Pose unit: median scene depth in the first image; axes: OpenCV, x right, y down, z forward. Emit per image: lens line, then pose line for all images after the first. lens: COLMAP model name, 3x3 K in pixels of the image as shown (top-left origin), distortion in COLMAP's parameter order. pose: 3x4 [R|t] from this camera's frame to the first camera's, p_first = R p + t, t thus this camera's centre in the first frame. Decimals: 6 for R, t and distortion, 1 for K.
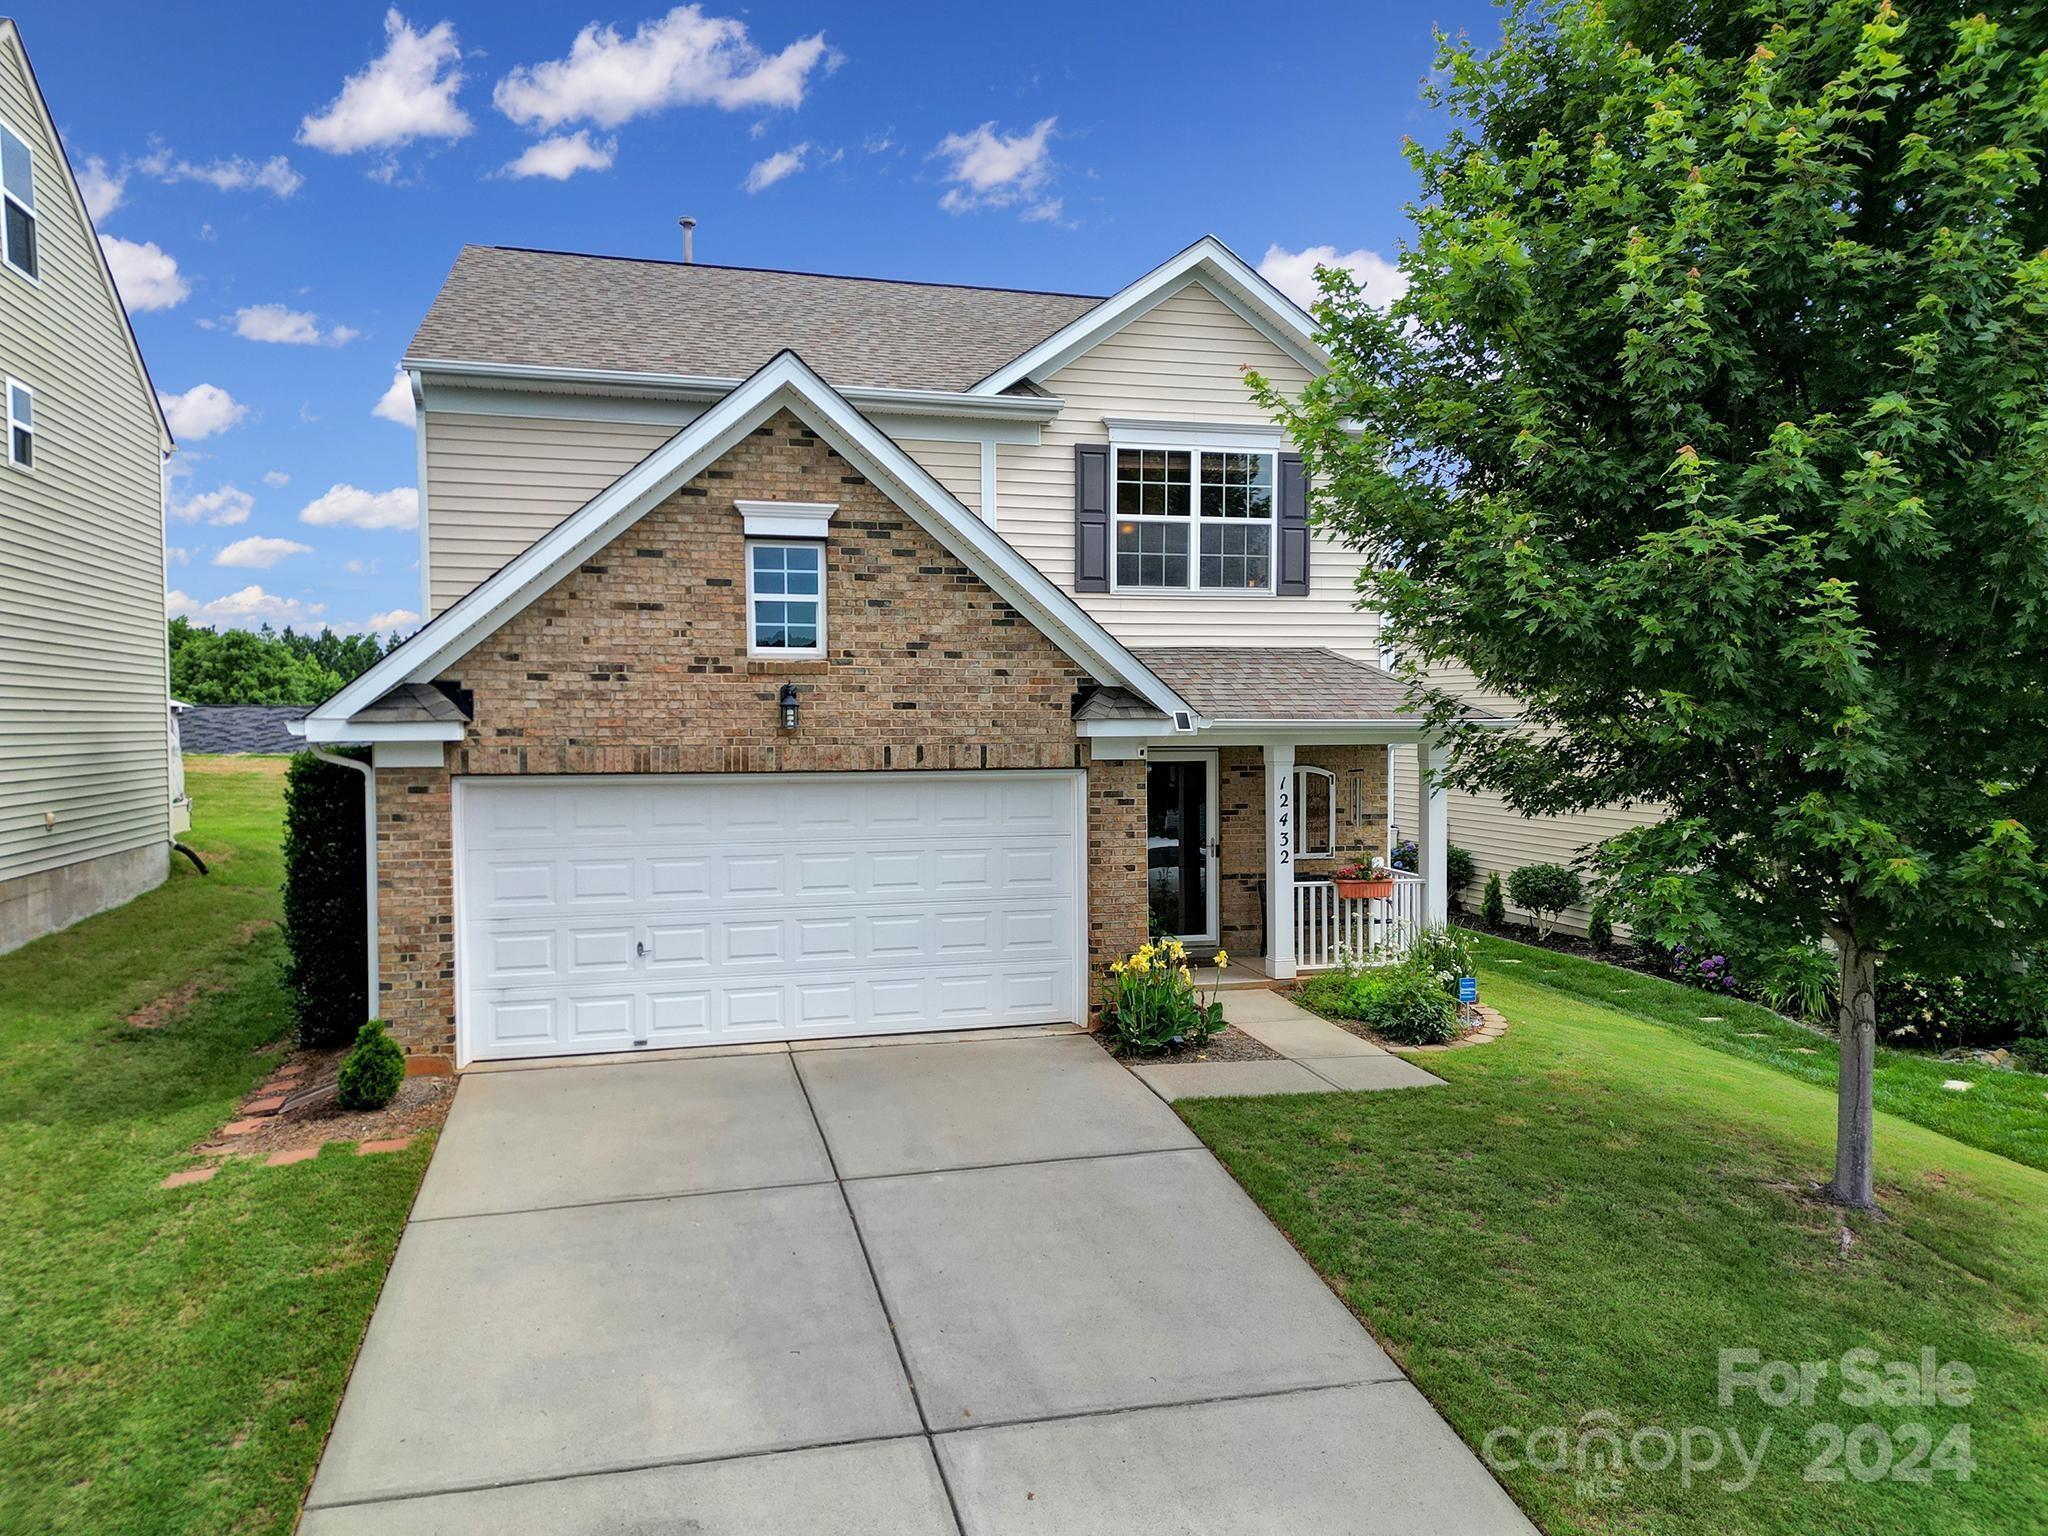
lens RADIAL K [[1428.6, 0, 1024.0], [0, 1428.6, 768.0], [0, 0, 1]] dist [0.100835, -0.123667]
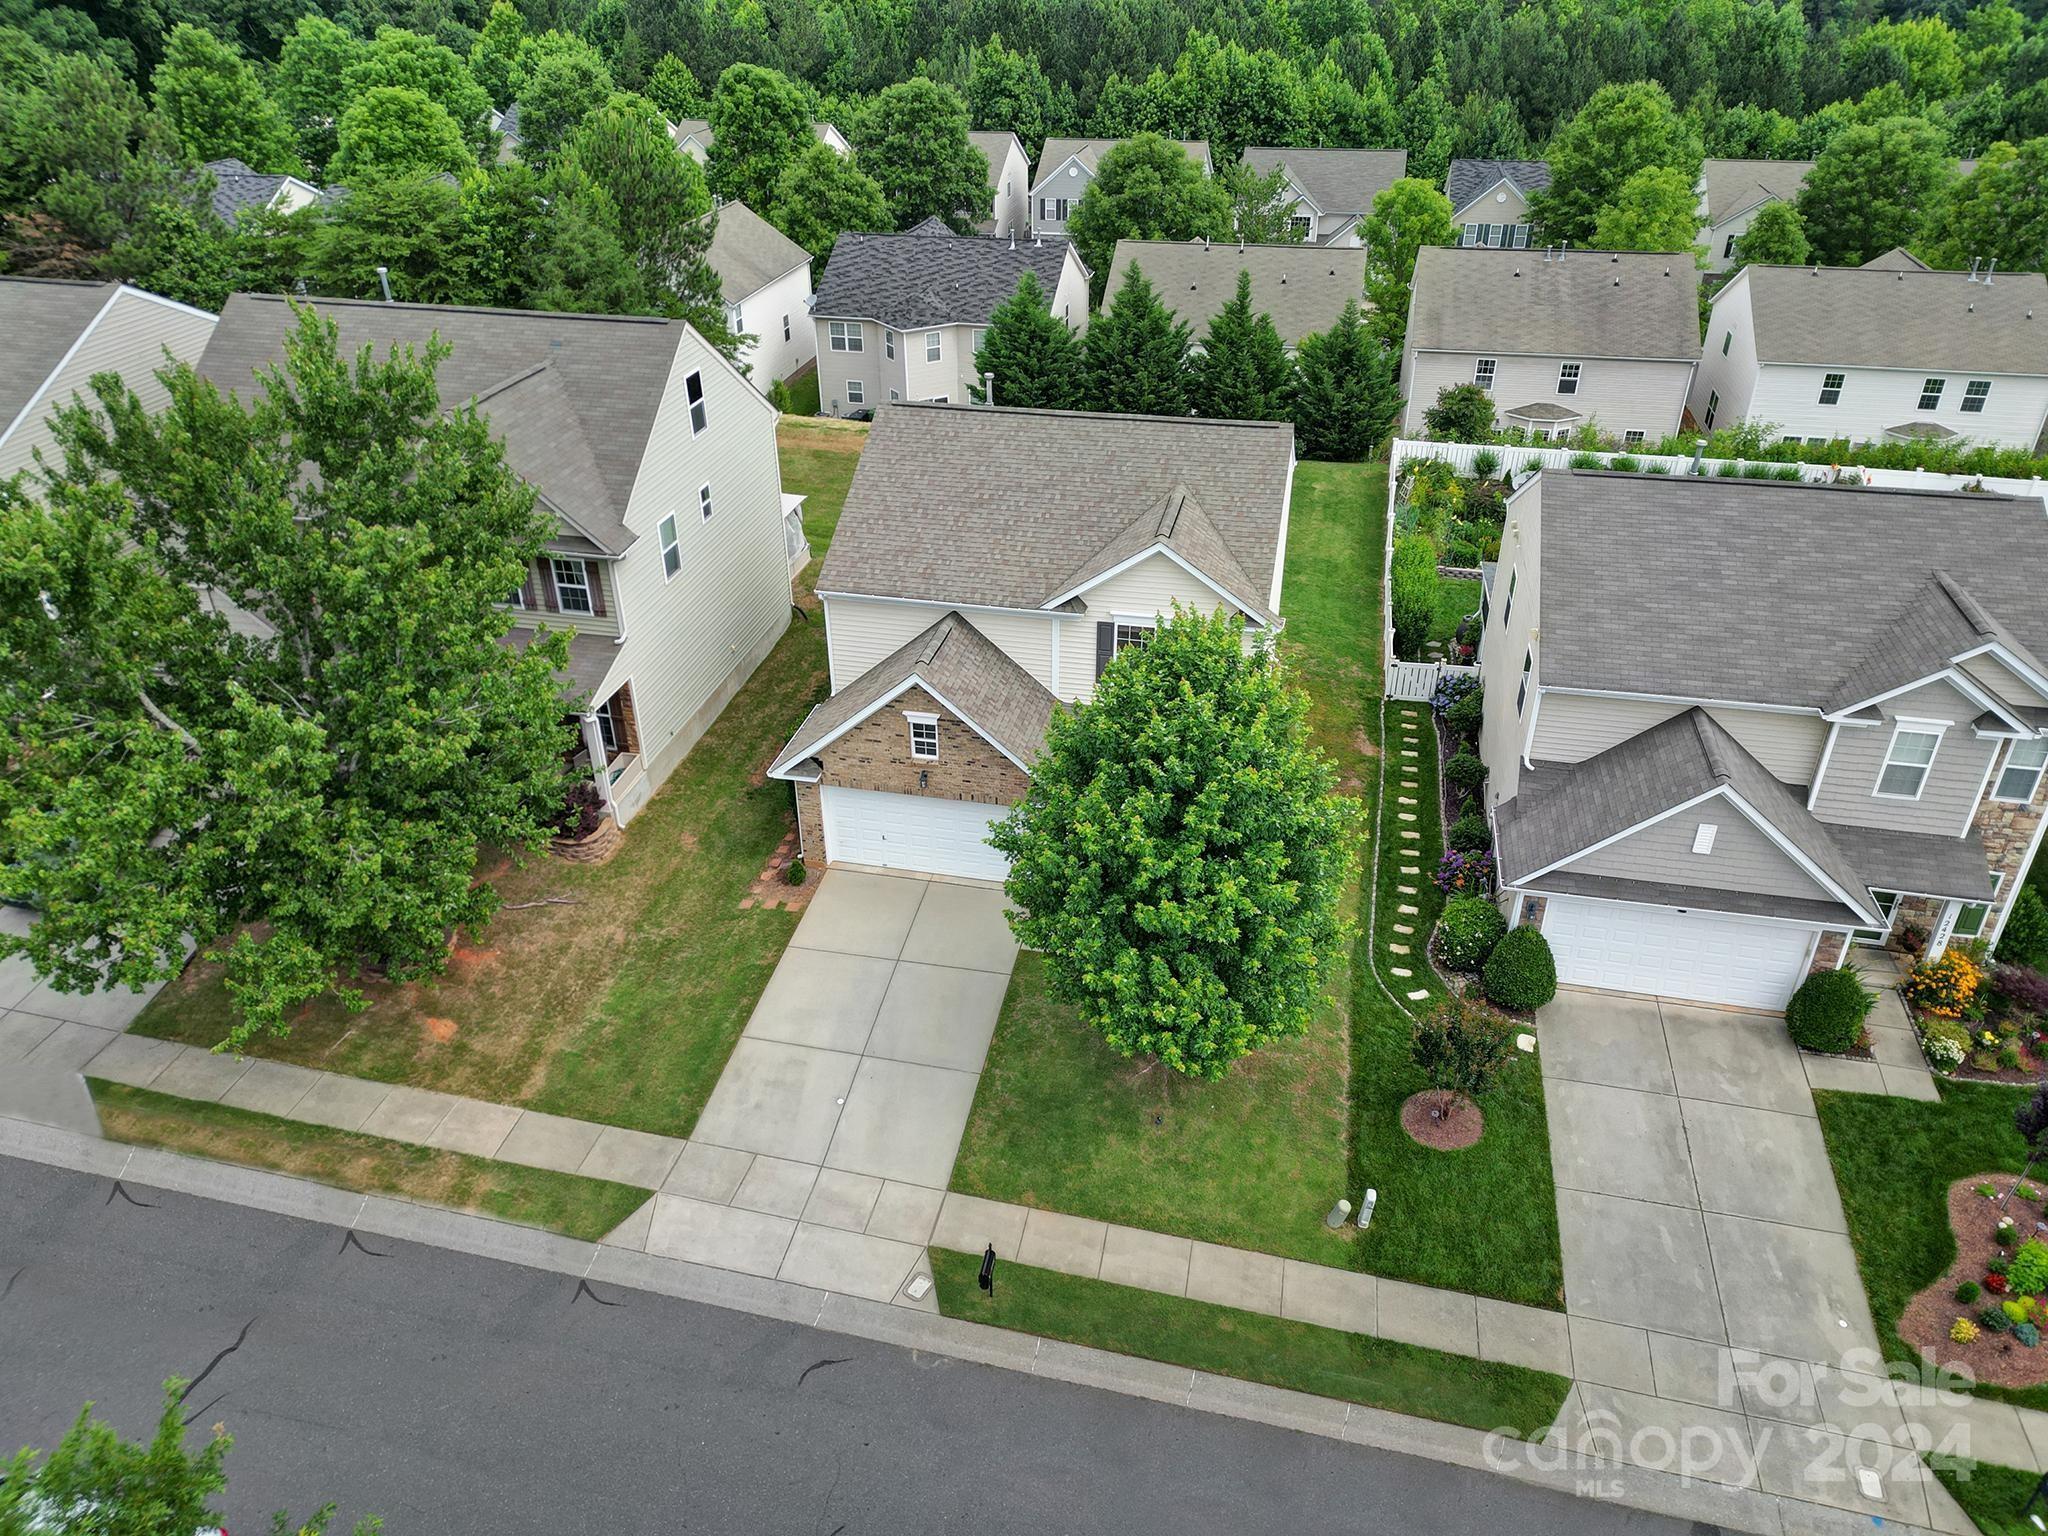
lens RADIAL K [[1428.6, 0, 1024.0], [0, 1428.6, 768.0], [0, 0, 1]] dist [0.100835, -0.123667]
pose [[0.888116, 0.237235, -0.393662, 1.040566], [-0.016783, 0.872663, 0.488034, -1.350546], [0.459313, -0.426824, 0.779008, -0.995477]]
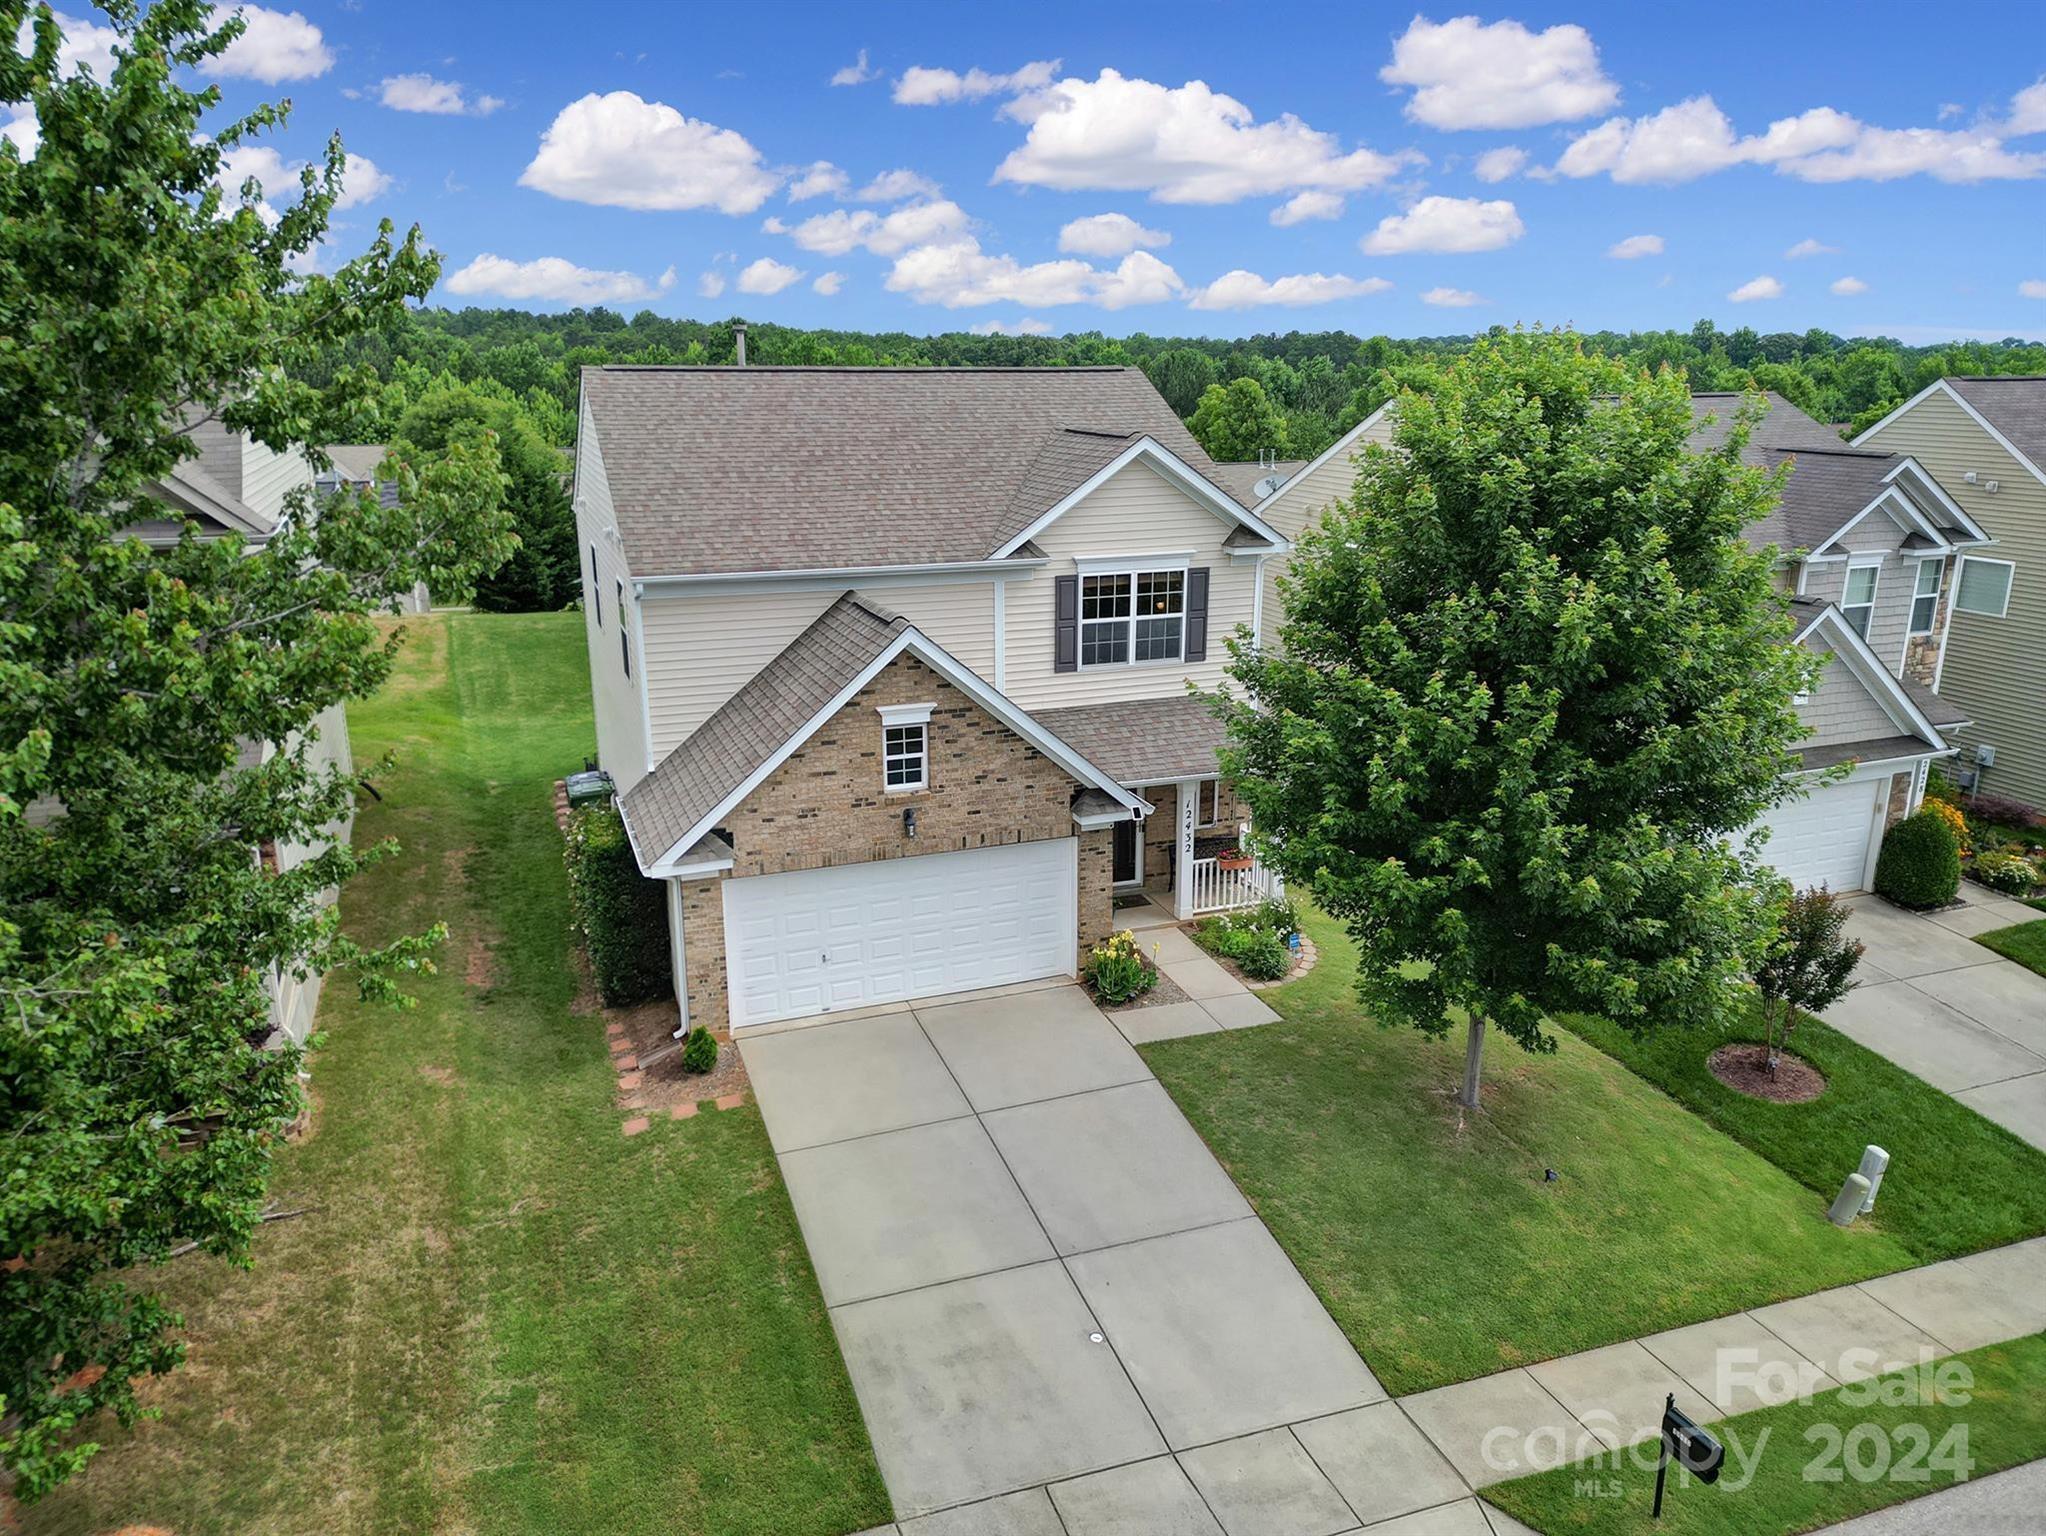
lens RADIAL K [[1422.7, 0, 1023.0], [0, 1422.7, 768.0], [0, 0, 1]] dist [0.092270, -0.095176]
pose [[0.994902, -0.023829, 0.097988, -0.187313], [-0.000177, 0.971265, 0.238000, -0.487801], [-0.100843, -0.236804, 0.966310, -0.598405]]
